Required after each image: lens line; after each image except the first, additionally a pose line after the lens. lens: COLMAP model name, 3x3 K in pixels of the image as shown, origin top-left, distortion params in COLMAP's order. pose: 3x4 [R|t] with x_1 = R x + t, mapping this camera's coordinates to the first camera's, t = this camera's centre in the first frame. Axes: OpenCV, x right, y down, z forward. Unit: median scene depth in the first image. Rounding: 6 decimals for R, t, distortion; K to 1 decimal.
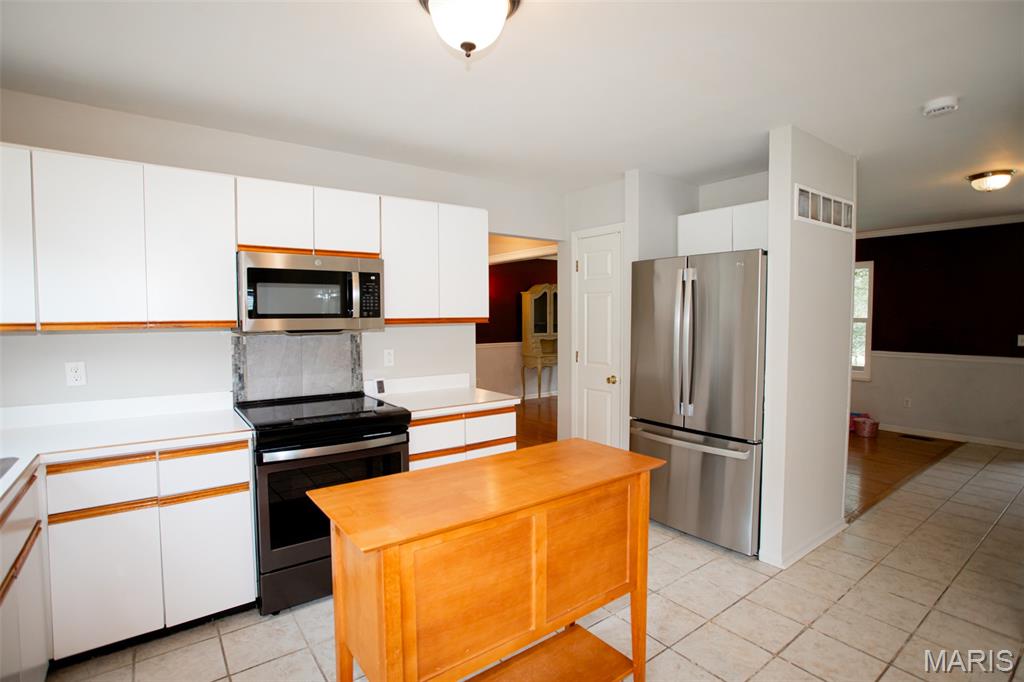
lens RADIAL K [[507.2, 0, 508.2], [0, 507.2, 343.7], [0, 0, 1]] dist [-0.037097, 0.003309]
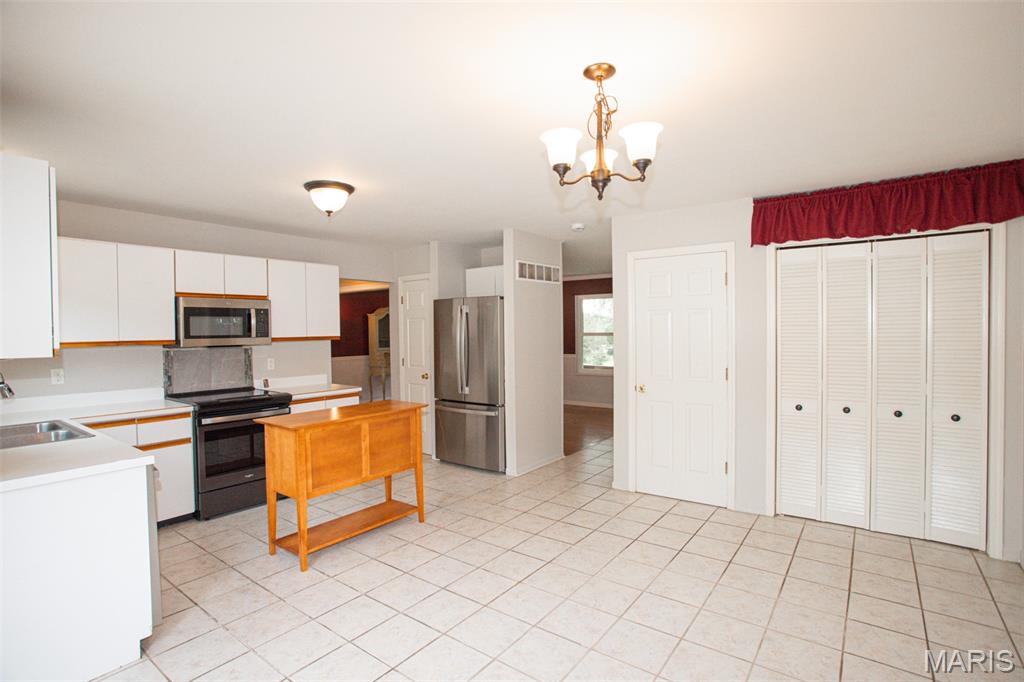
lens RADIAL K [[507.2, 0, 497.6], [0, 507.2, 343.5], [0, 0, 1]] dist [-0.037097, 0.003309]
pose [[0.964991, -0.014945, 0.261857, 0.024400], [0.023266, 0.999317, -0.028704, 0.030200], [-0.261249, 0.033792, 0.964680, -0.701942]]
